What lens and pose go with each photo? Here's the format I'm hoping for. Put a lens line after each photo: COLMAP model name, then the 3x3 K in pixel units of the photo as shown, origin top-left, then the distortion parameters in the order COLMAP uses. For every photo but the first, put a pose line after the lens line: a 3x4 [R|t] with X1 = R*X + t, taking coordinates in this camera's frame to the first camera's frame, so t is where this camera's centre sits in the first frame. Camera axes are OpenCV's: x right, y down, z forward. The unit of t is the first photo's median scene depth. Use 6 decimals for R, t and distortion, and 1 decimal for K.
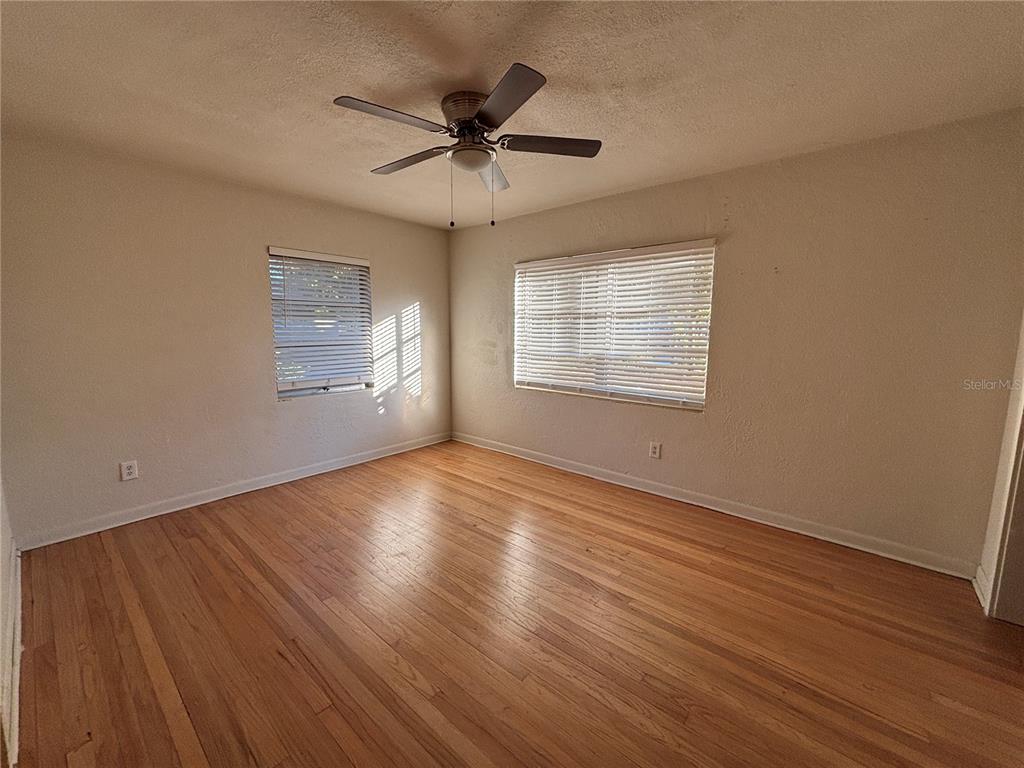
lens RADIAL K [[415.7, 0, 510.5], [0, 415.7, 383.4], [0, 0, 1]] dist [-0.001074, -0.000537]
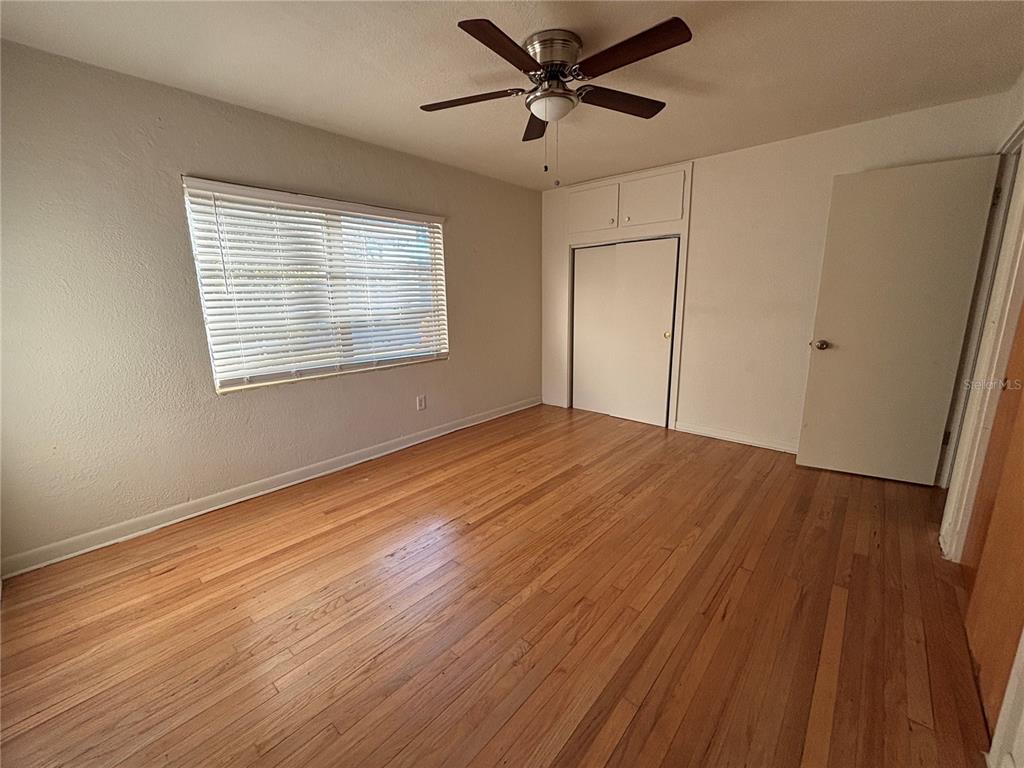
lens RADIAL K [[415.7, 0, 512.6], [0, 415.7, 386.3], [0, 0, 1]] dist [-0.001074, -0.000537]
pose [[0.007668, -0.222982, 0.974792, -0.672595], [0.147932, 0.964348, 0.219429, -0.082029], [-0.988968, 0.142520, 0.040381, 0.661855]]
